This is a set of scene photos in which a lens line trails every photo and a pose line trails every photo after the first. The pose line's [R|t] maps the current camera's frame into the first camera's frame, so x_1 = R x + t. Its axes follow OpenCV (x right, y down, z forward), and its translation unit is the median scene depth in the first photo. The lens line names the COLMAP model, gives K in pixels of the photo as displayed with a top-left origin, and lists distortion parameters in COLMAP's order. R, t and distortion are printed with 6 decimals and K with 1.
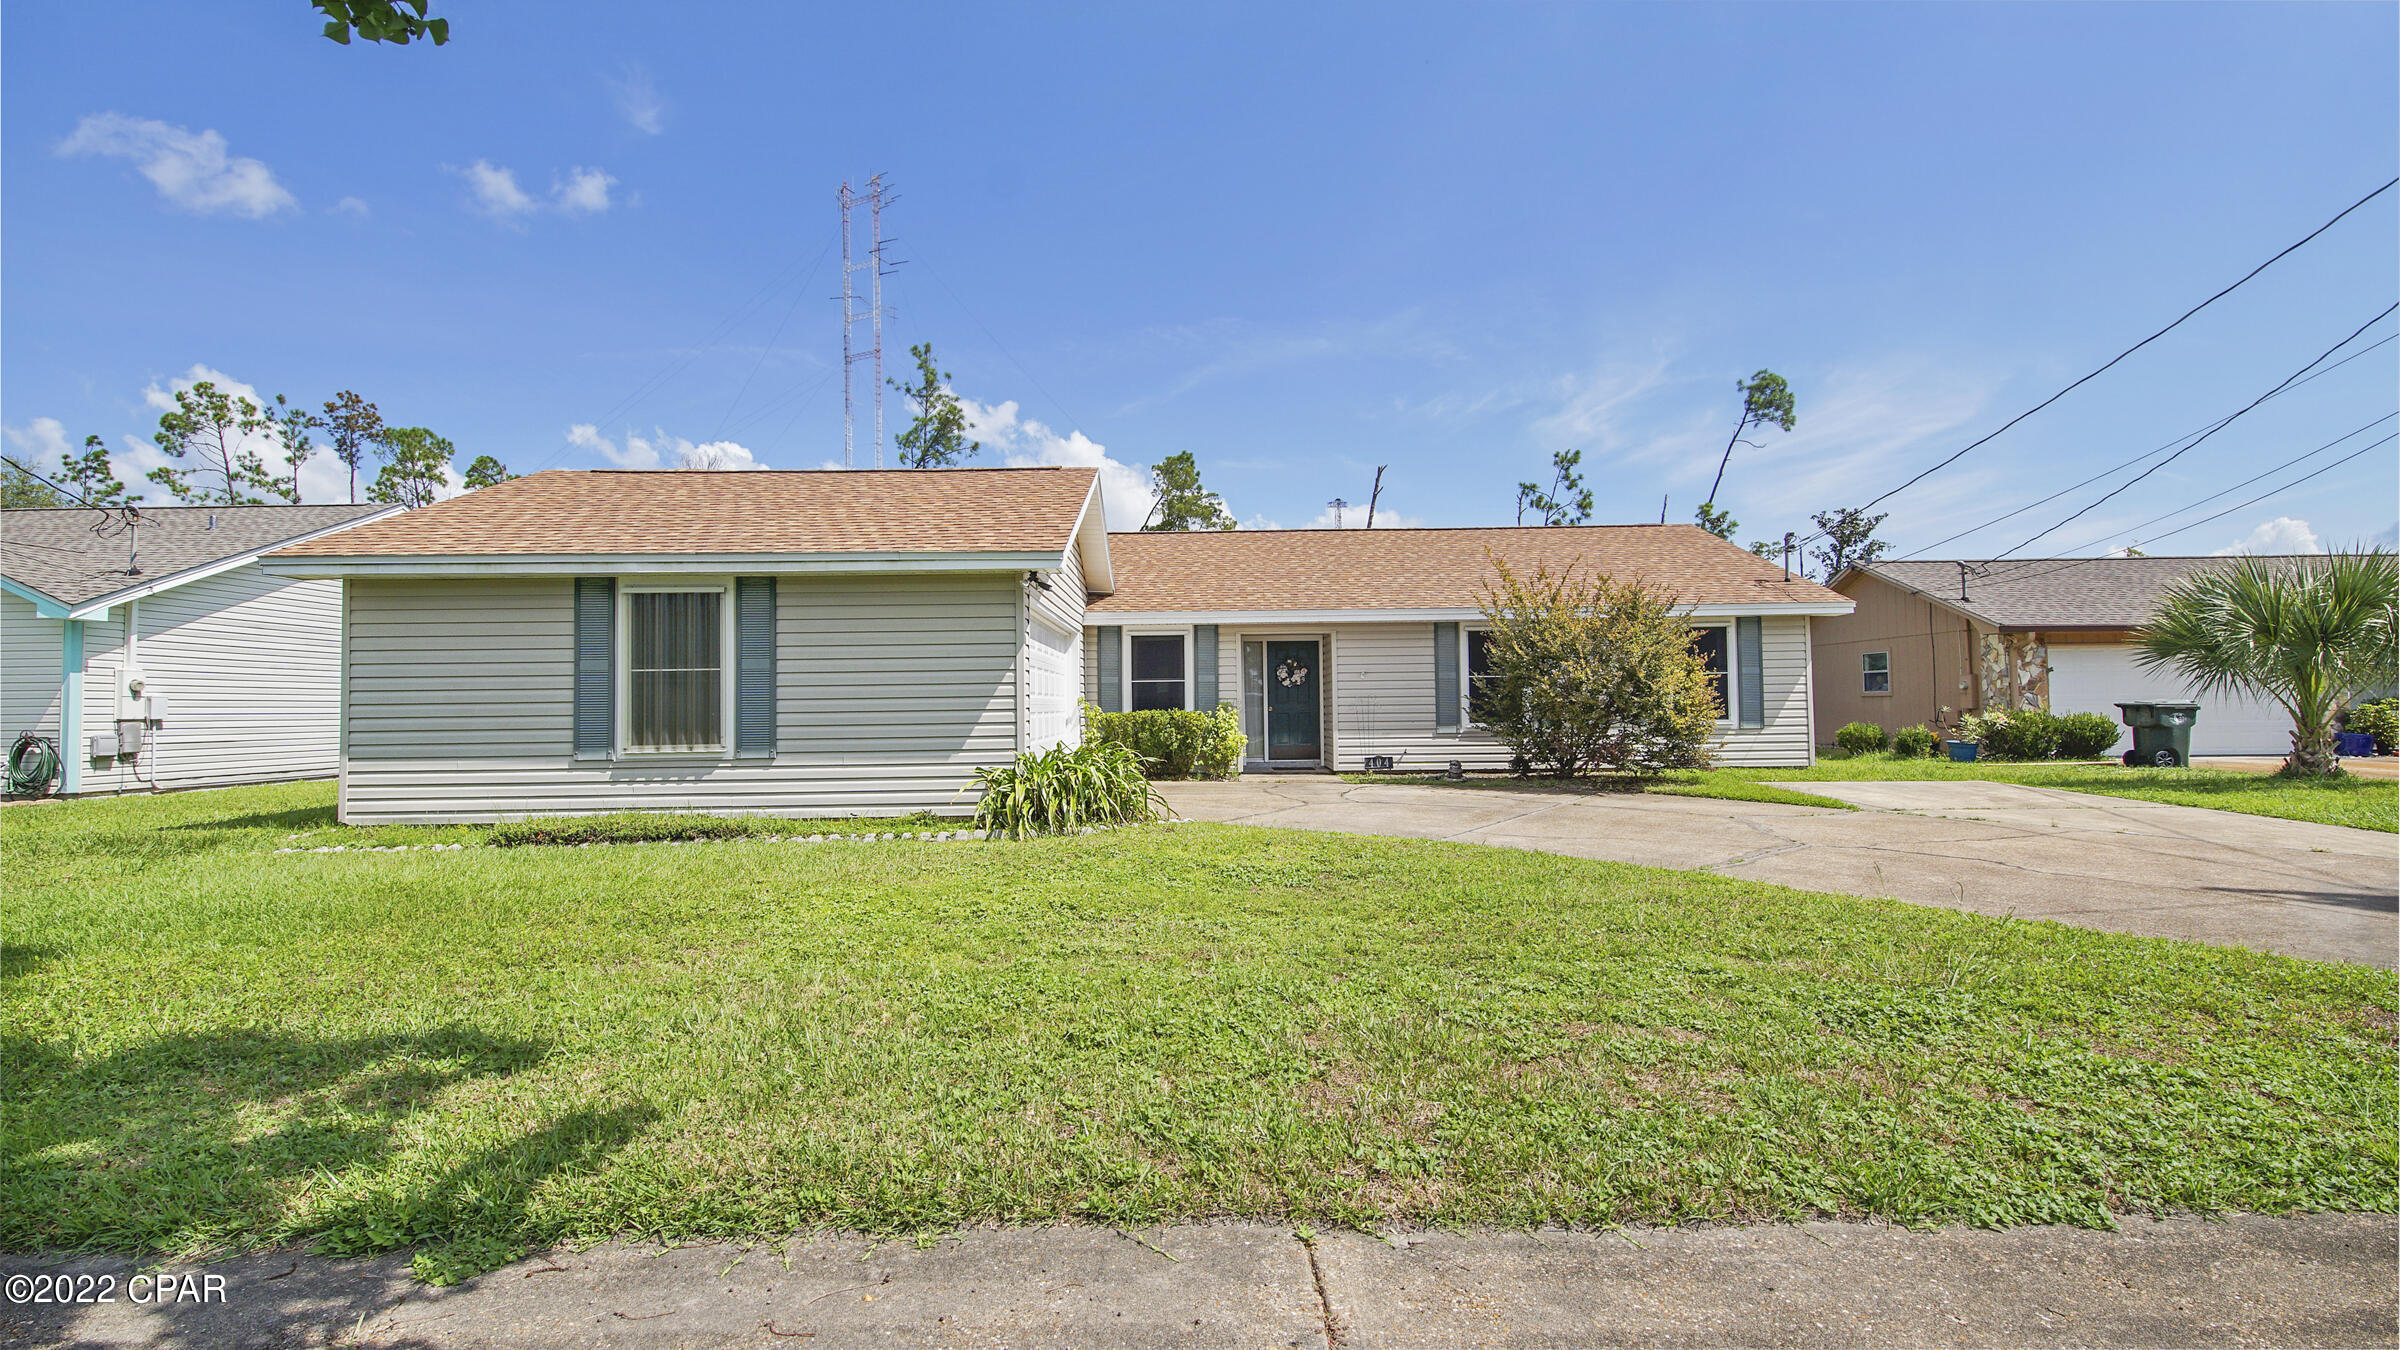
lens RADIAL K [[1061.5, 0, 1197.7], [0, 1061.5, 679.6], [0, 0, 1]] dist [0.041255, -0.021991]
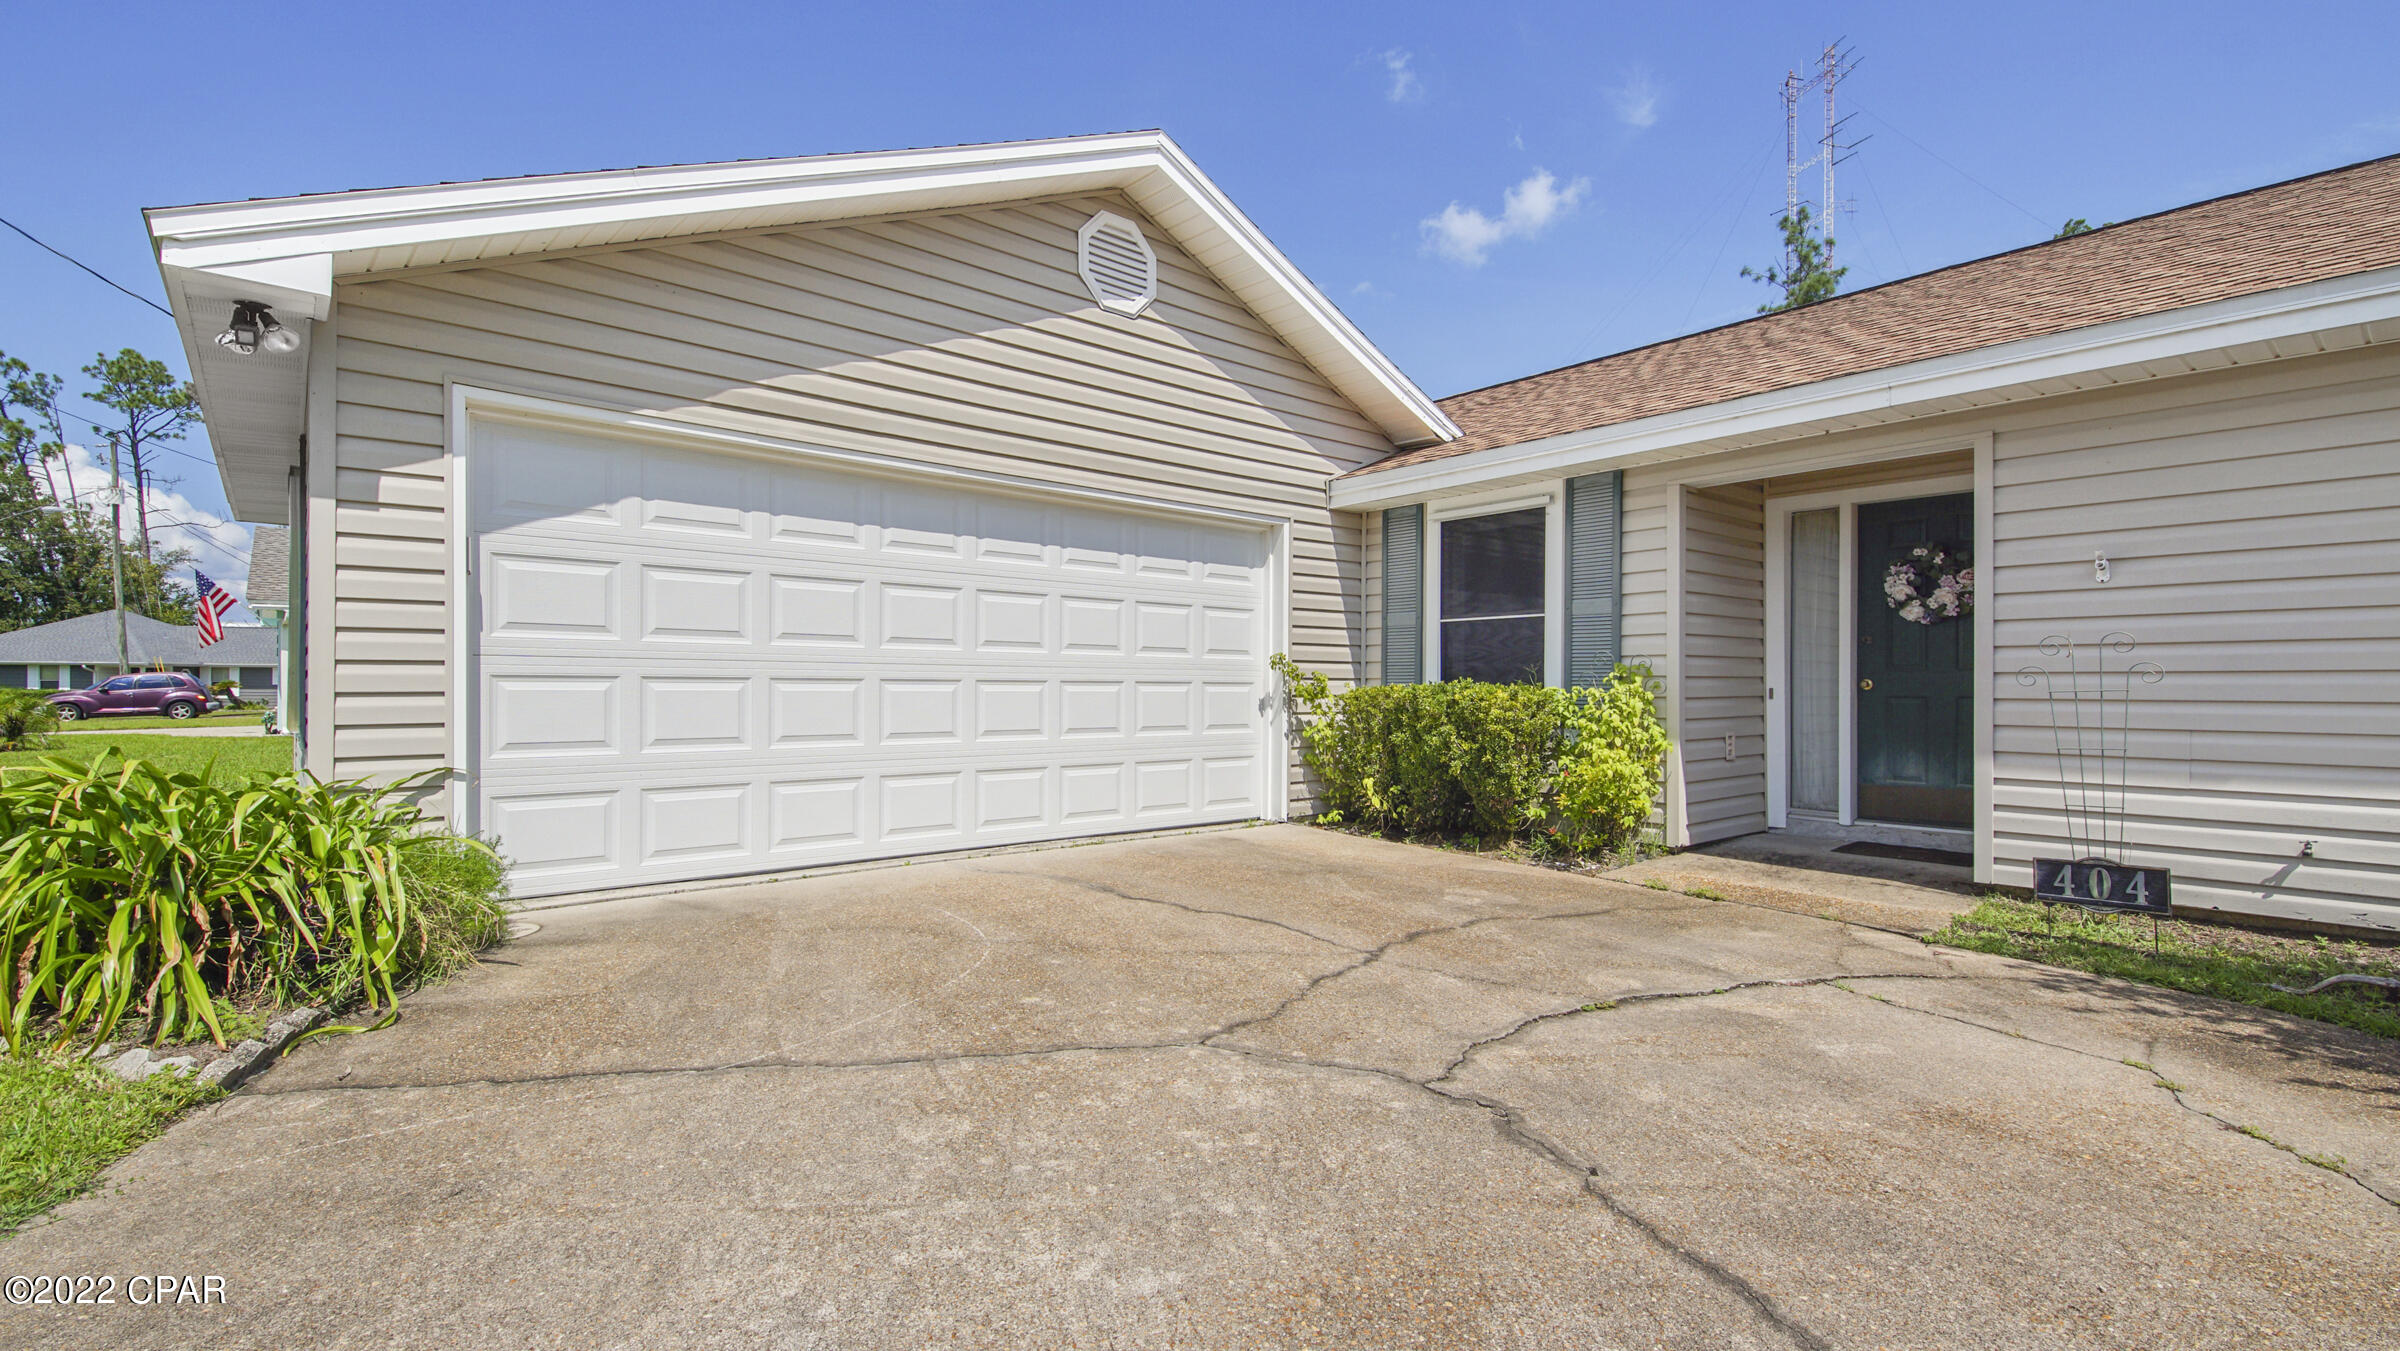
lens RADIAL K [[1061.5, 0, 1197.7], [0, 1061.5, 680.1], [0, 0, 1]] dist [0.041255, -0.021991]
pose [[0.640996, 0.006077, -0.767520, 0.214552], [0.008439, 0.999852, 0.014964, 0.018805], [0.767498, -0.016069, 0.640850, 0.595532]]
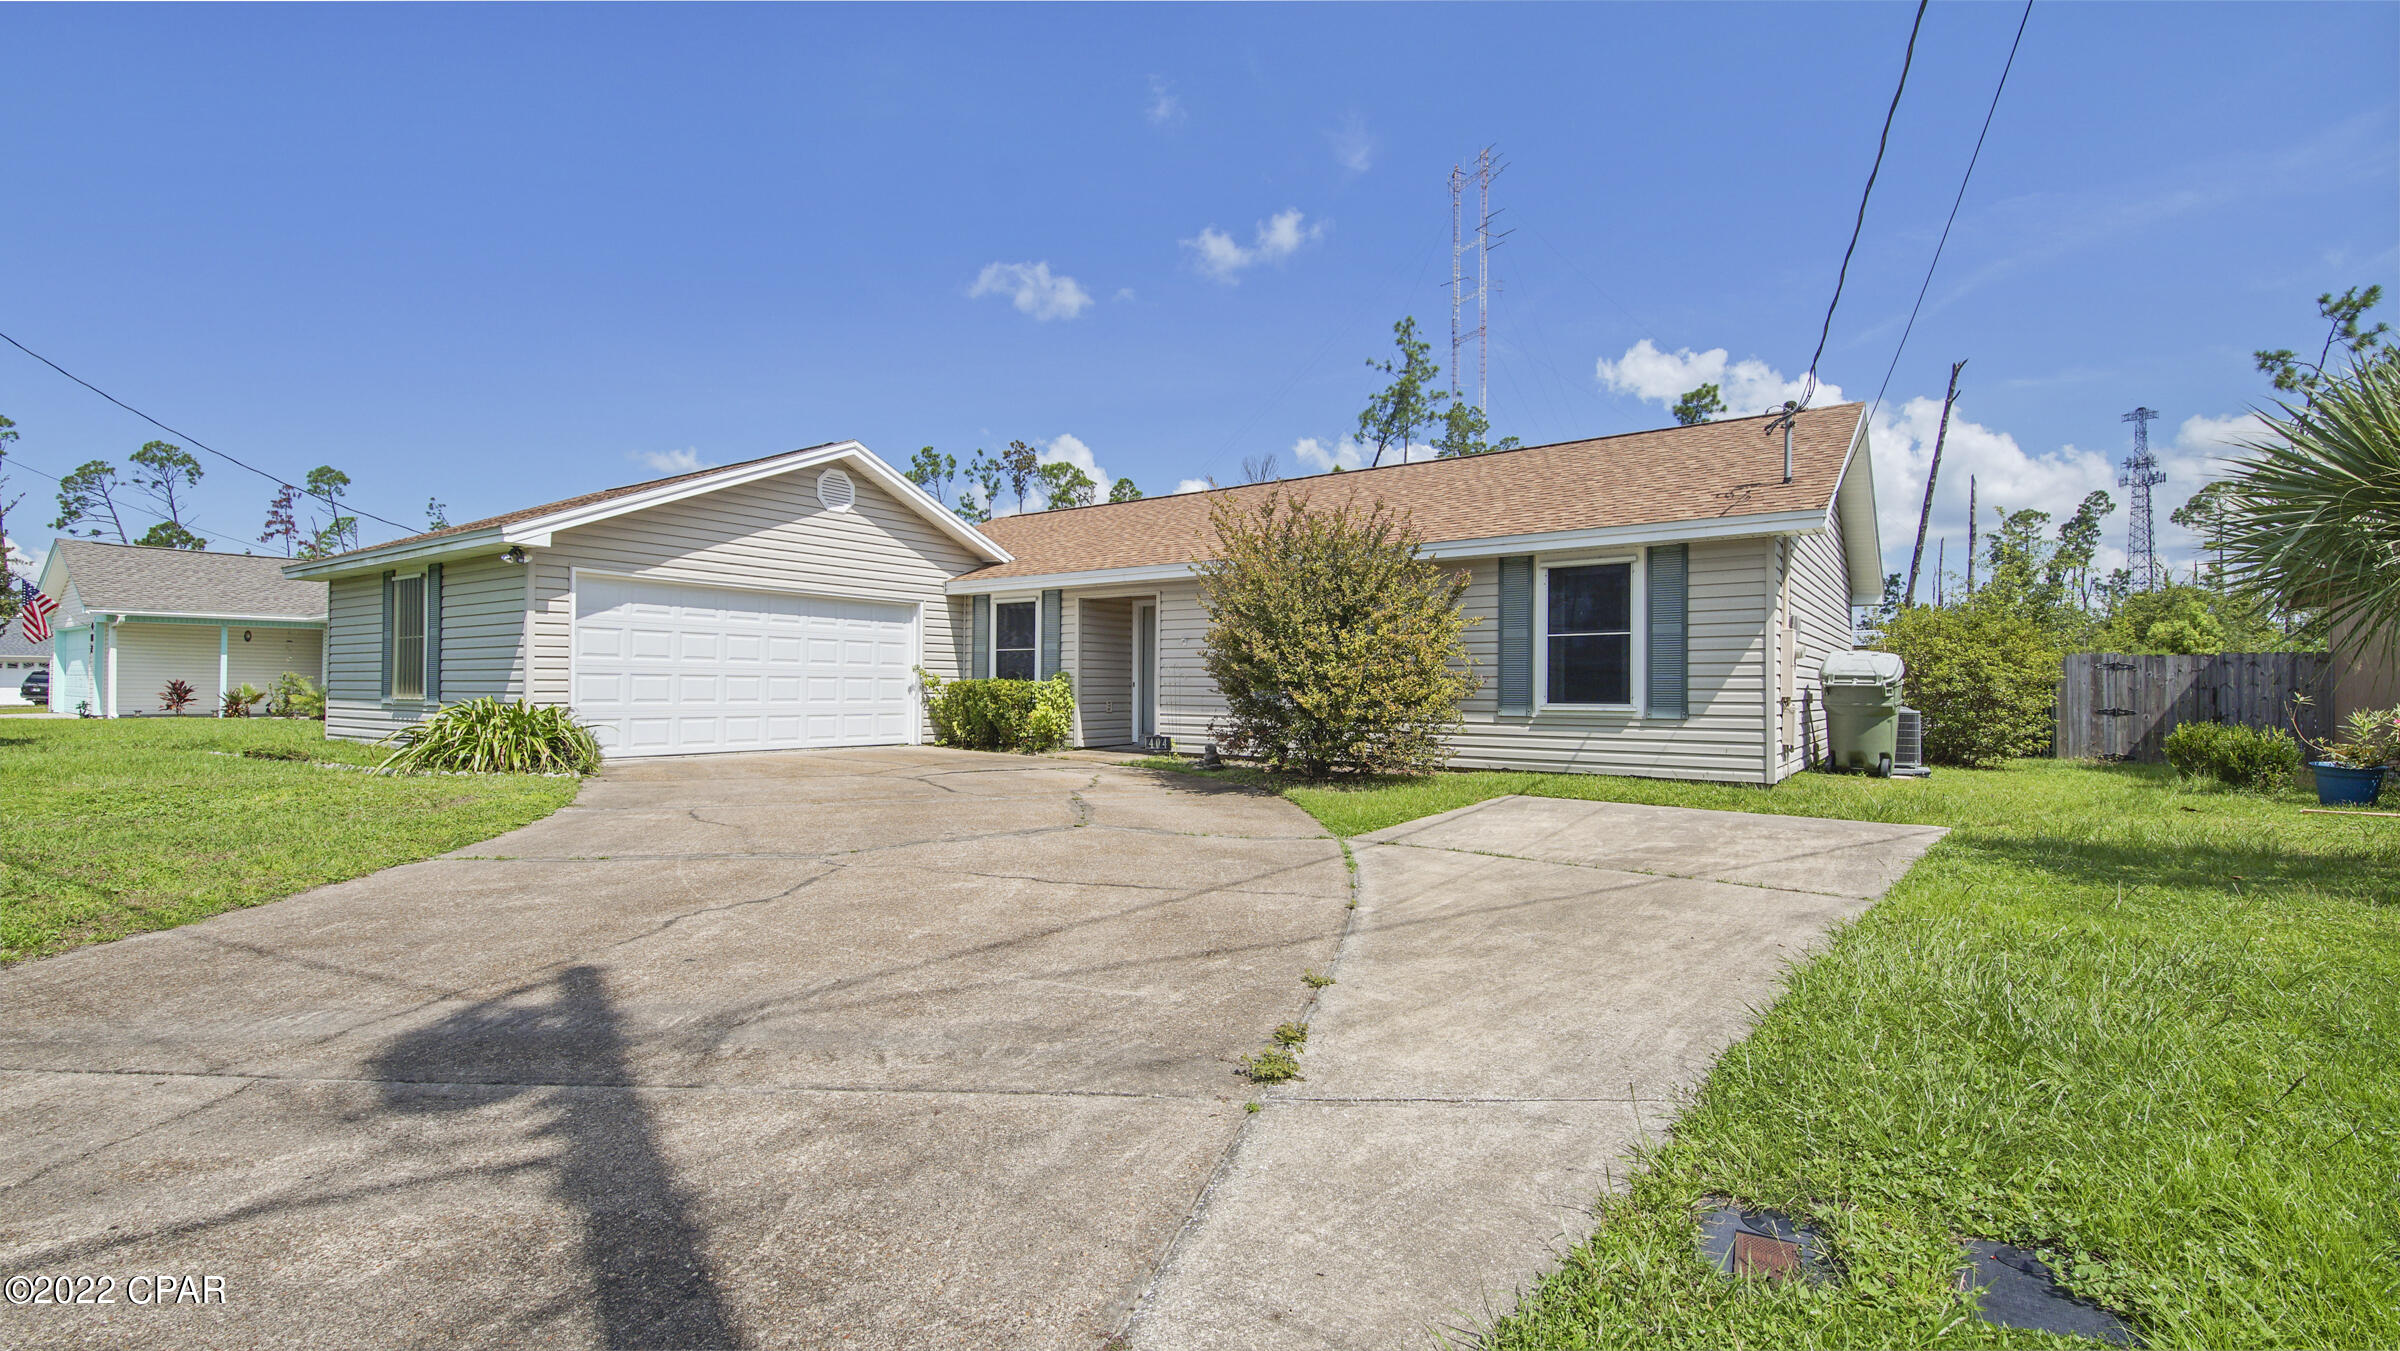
lens RADIAL K [[1061.5, 0, 1197.7], [0, 1061.5, 680.1], [0, 0, 1]] dist [0.041255, -0.021991]
pose [[0.798298, 0.012424, -0.602135, 0.653405], [-0.001890, 0.999834, 0.018124, 0.010837], [0.602260, -0.013330, 0.798189, 0.308546]]
